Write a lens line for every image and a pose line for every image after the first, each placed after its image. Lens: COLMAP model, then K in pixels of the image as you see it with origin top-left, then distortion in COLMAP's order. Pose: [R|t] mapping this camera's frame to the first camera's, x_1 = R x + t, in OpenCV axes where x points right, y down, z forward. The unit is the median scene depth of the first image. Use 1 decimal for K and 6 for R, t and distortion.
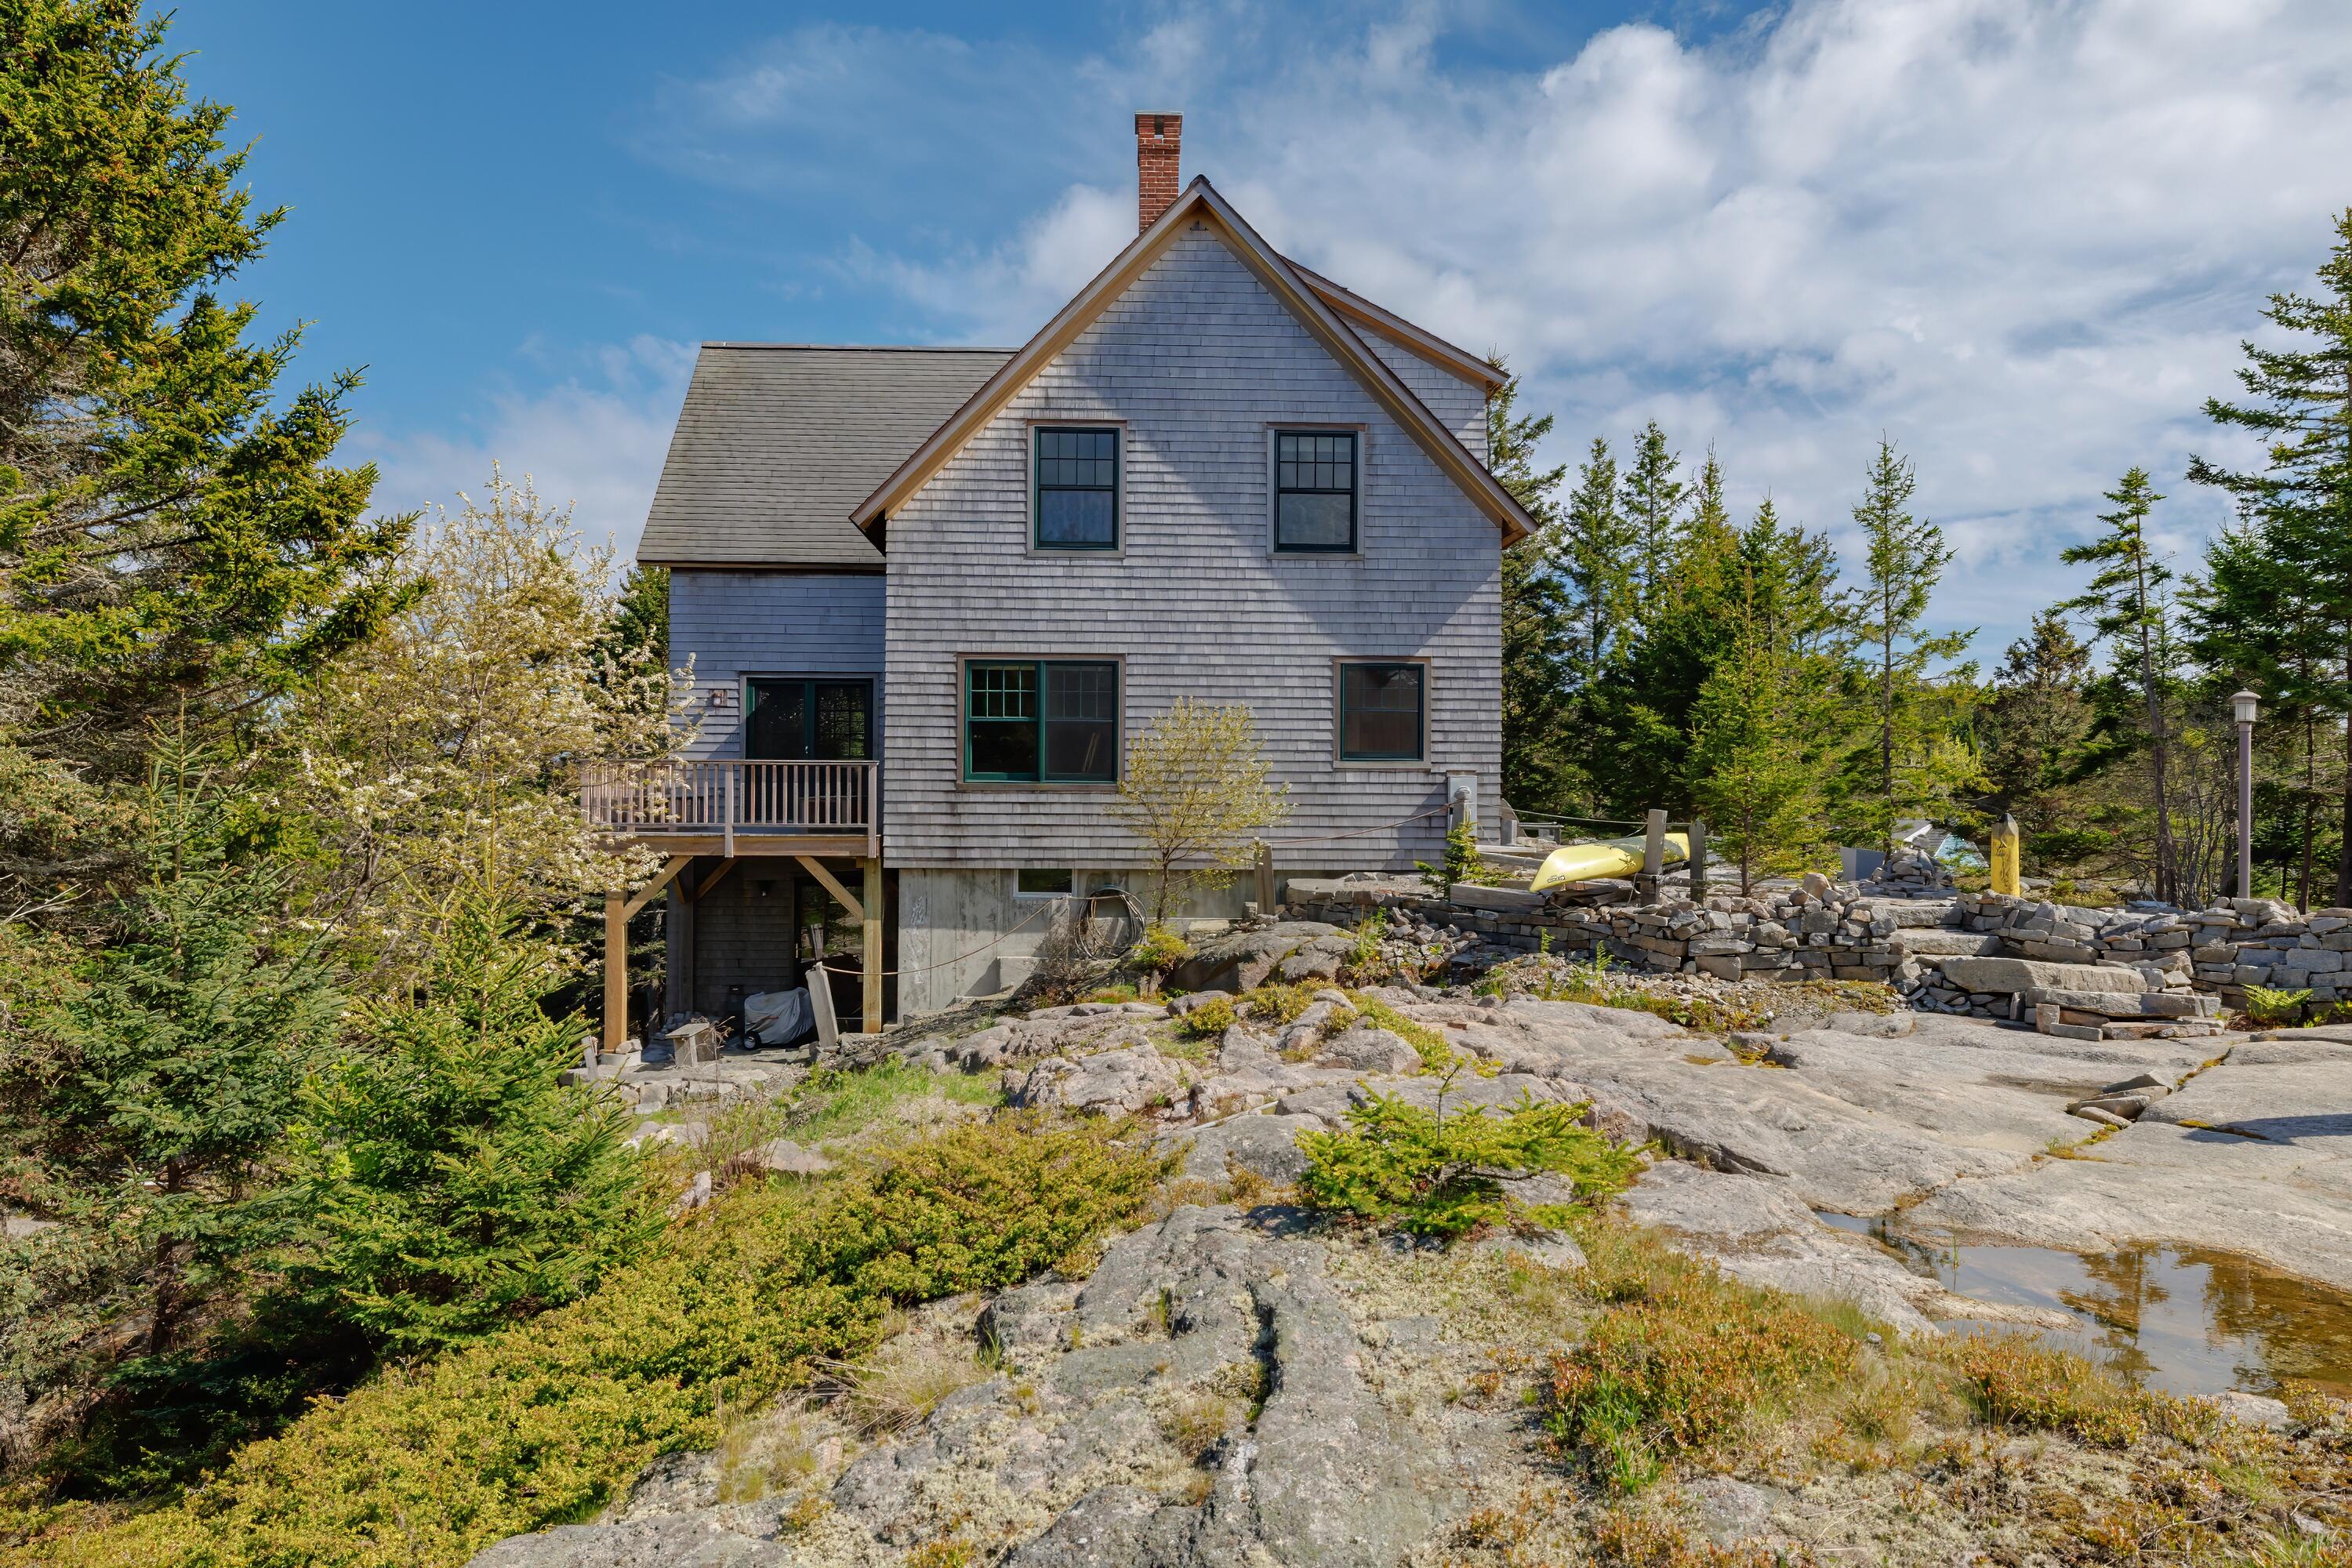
lens RADIAL K [[1503.9, 0, 1176.4], [0, 1503.9, 791.2], [0, 0, 1]] dist [-0.003705, -0.000187]
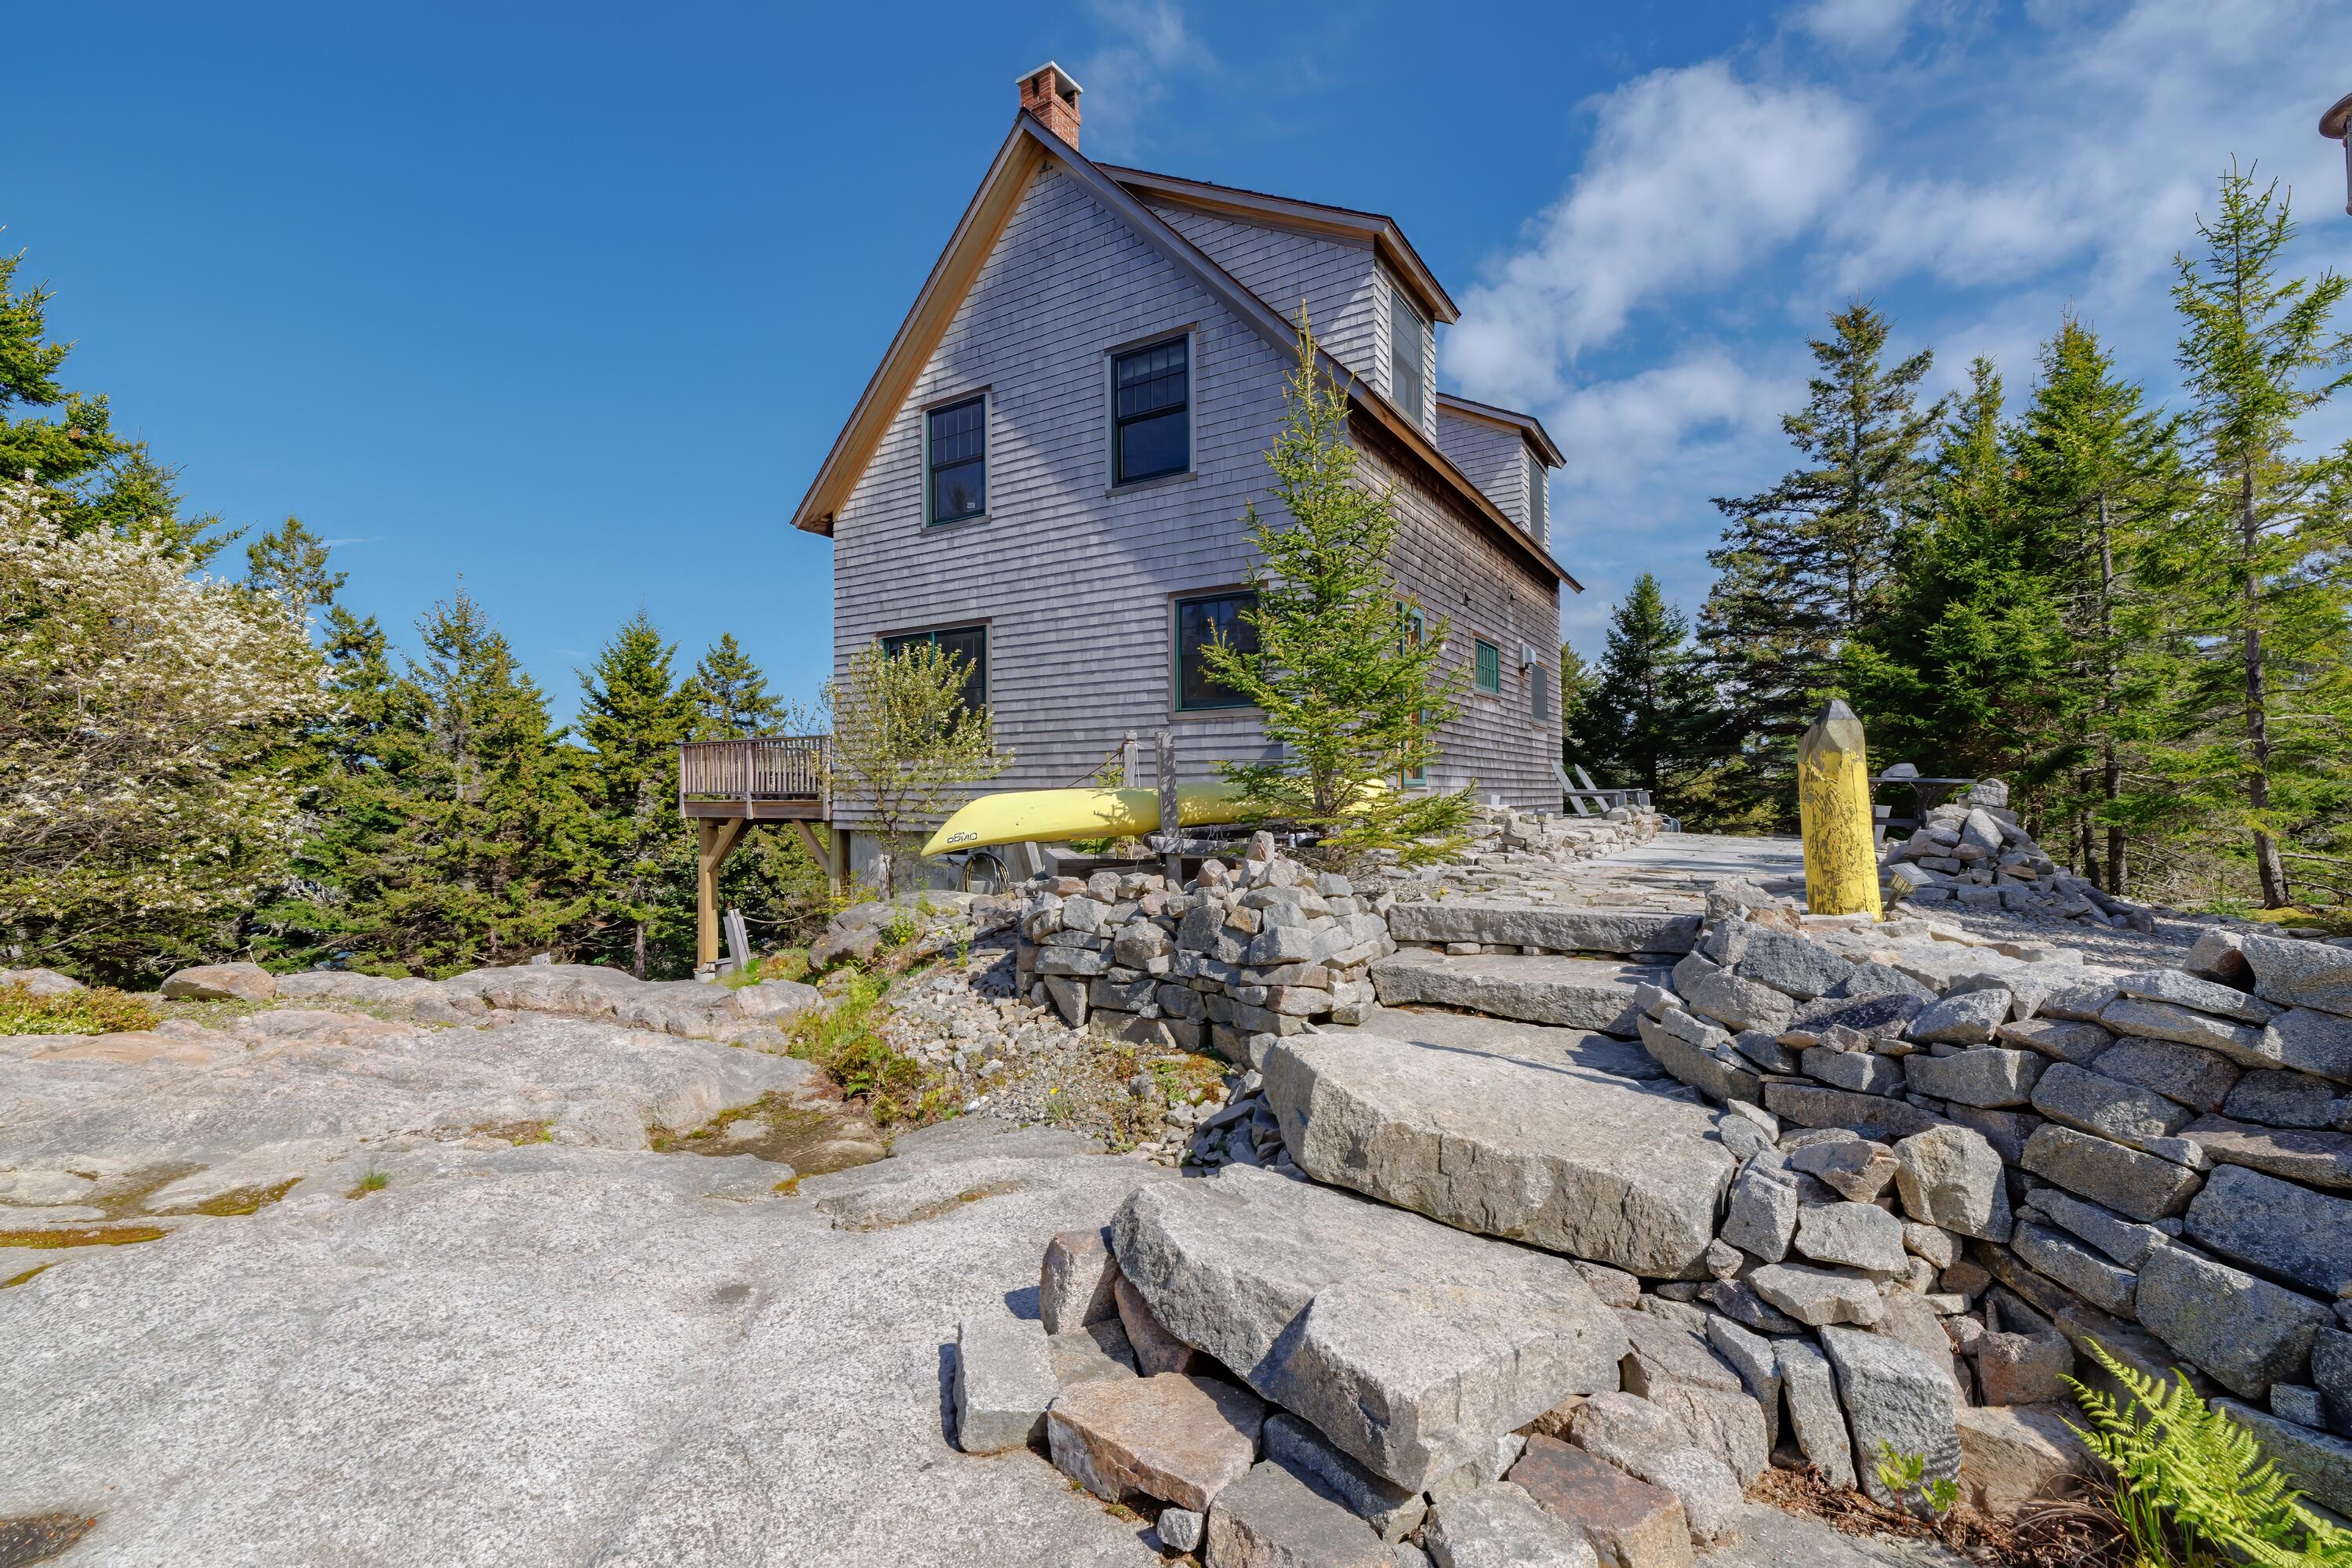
lens RADIAL K [[1003.0, 0, 1175.7], [0, 1003.0, 783.8], [0, 0, 1]] dist [0.000364, -0.000044]
pose [[0.823495, -0.017047, -0.567068, 0.442278], [0.009908, 0.999828, -0.015669, 0.031284], [0.567238, 0.007285, 0.823522, 0.519074]]
